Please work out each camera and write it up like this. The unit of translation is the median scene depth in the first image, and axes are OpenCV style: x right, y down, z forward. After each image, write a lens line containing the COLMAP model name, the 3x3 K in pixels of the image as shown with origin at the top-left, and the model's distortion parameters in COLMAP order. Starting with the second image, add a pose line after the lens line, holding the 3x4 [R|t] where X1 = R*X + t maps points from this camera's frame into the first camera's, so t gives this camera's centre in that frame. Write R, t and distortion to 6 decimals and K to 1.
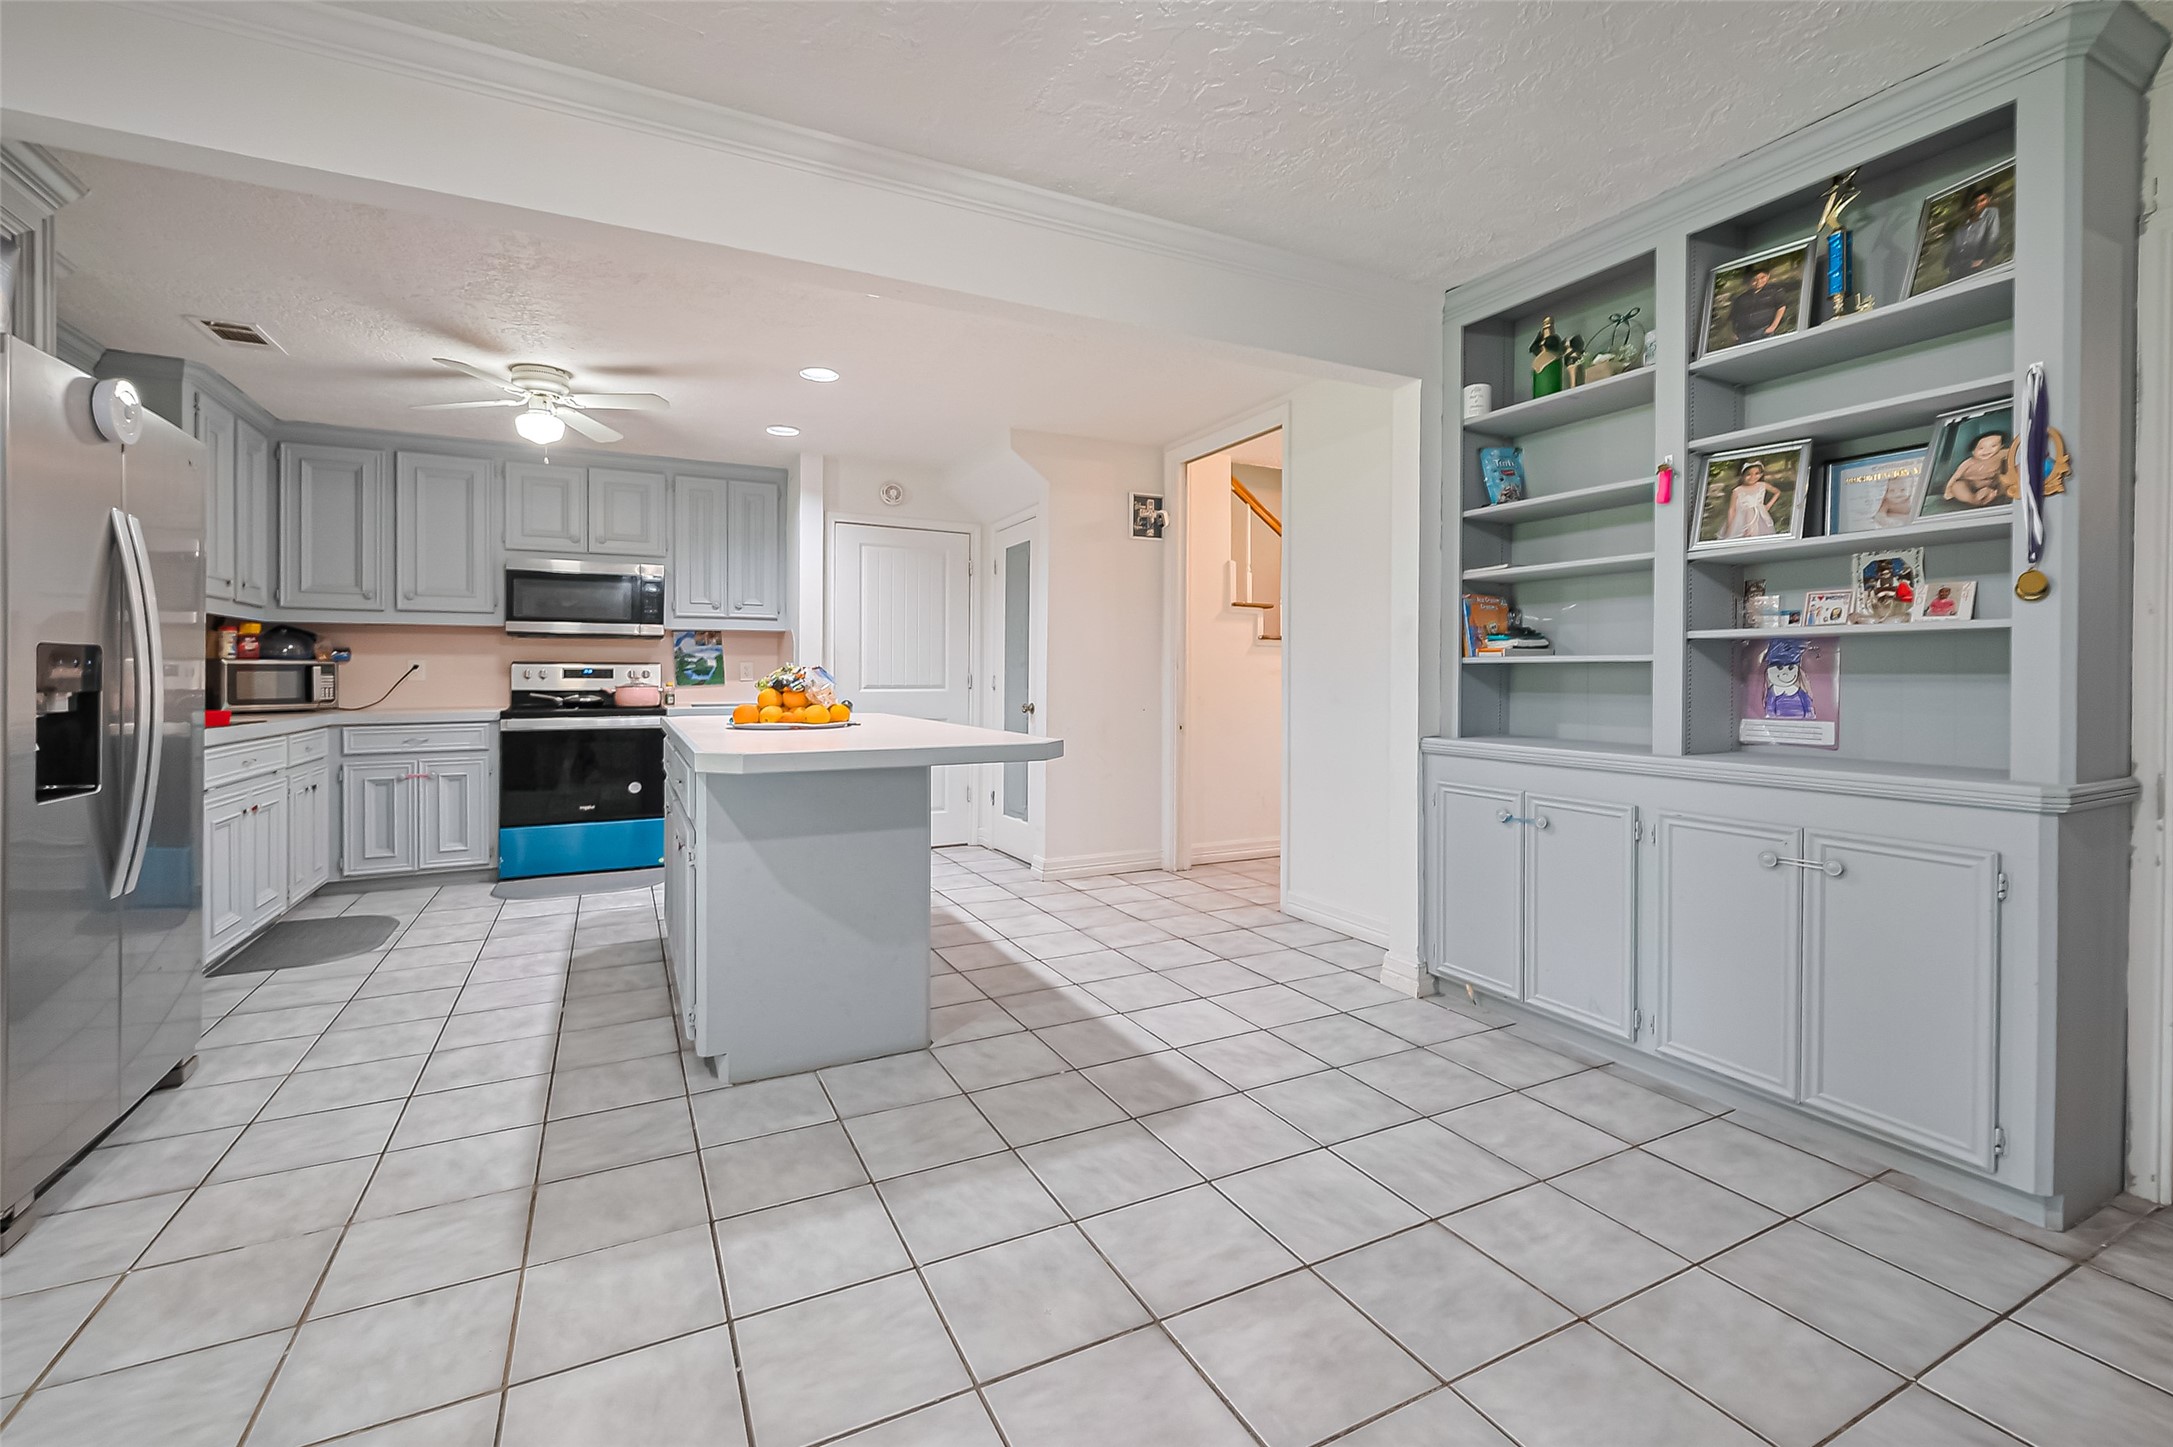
lens RADIAL K [[882.2, 0, 1093.7], [0, 882.2, 671.1], [0, 0, 1]] dist [-0.000083, 0.000436]
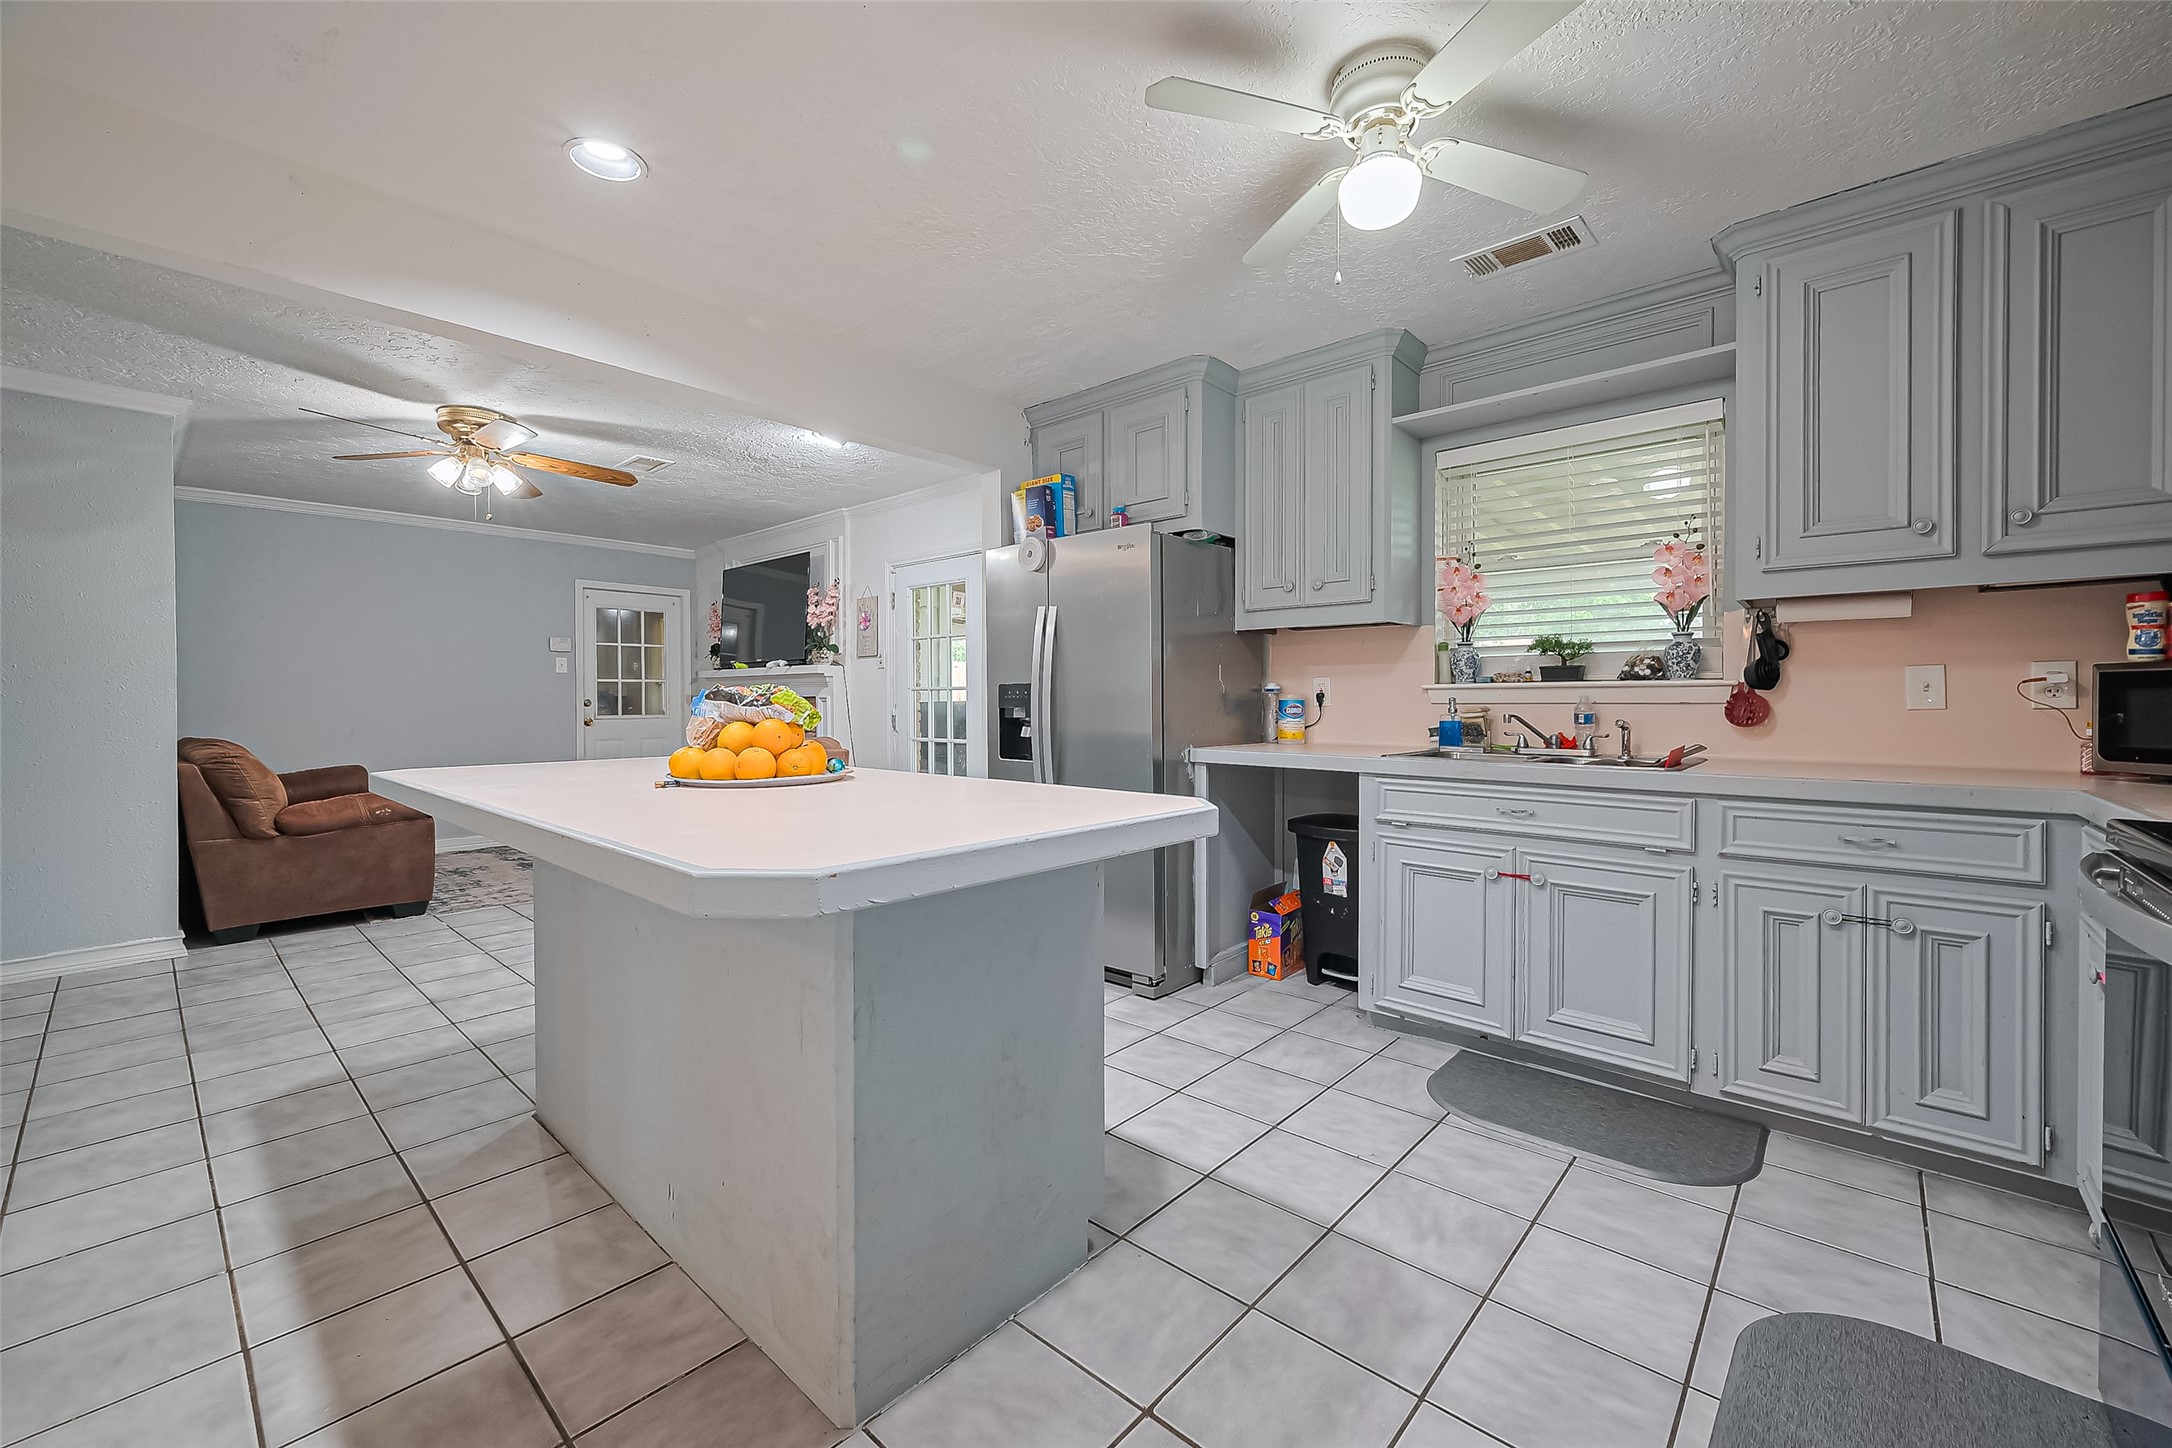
lens RADIAL K [[881.8, 0, 1071.2], [0, 881.8, 704.0], [0, 0, 1]] dist [-0.000083, 0.000436]
pose [[-0.947263, 0.010370, -0.320289, -0.367703], [0.012347, 0.999915, -0.004142, 0.002375], [0.320219, -0.007878, -0.947311, 1.778961]]
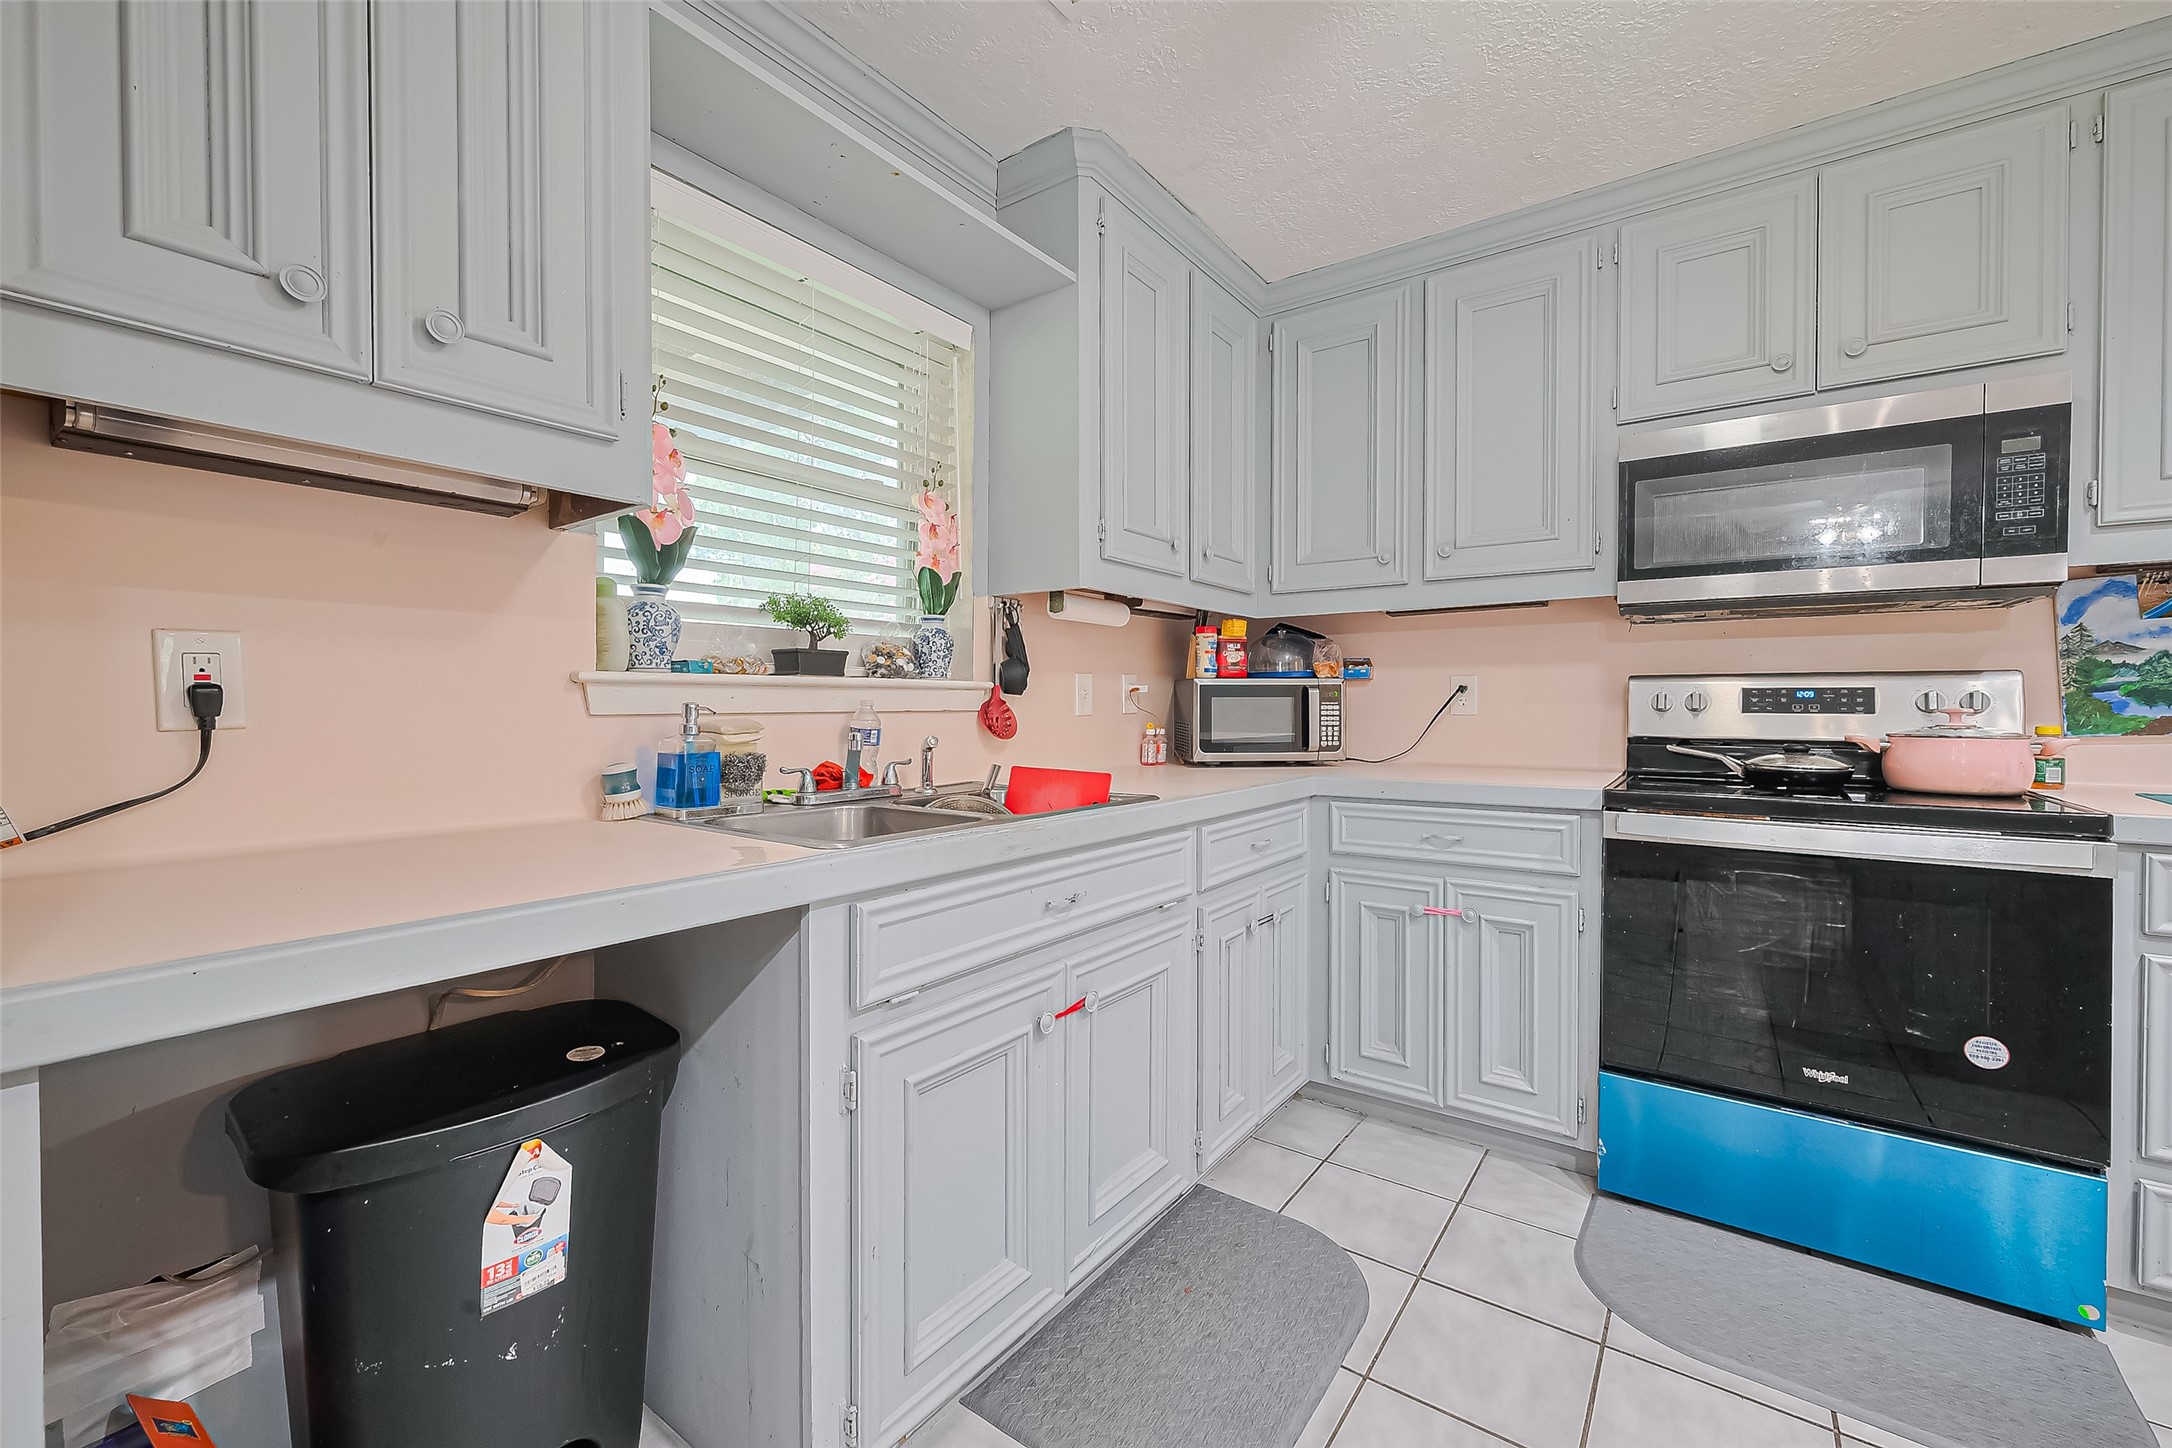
lens RADIAL K [[881.8, 0, 1120.0], [0, 881.8, 715.1], [0, 0, 1]] dist [-0.000083, 0.000436]
pose [[0.447265, 0.015334, -0.894270, -0.599029], [0.010555, 0.999693, 0.022420, -0.005603], [0.894339, -0.019466, 0.446966, 0.908320]]
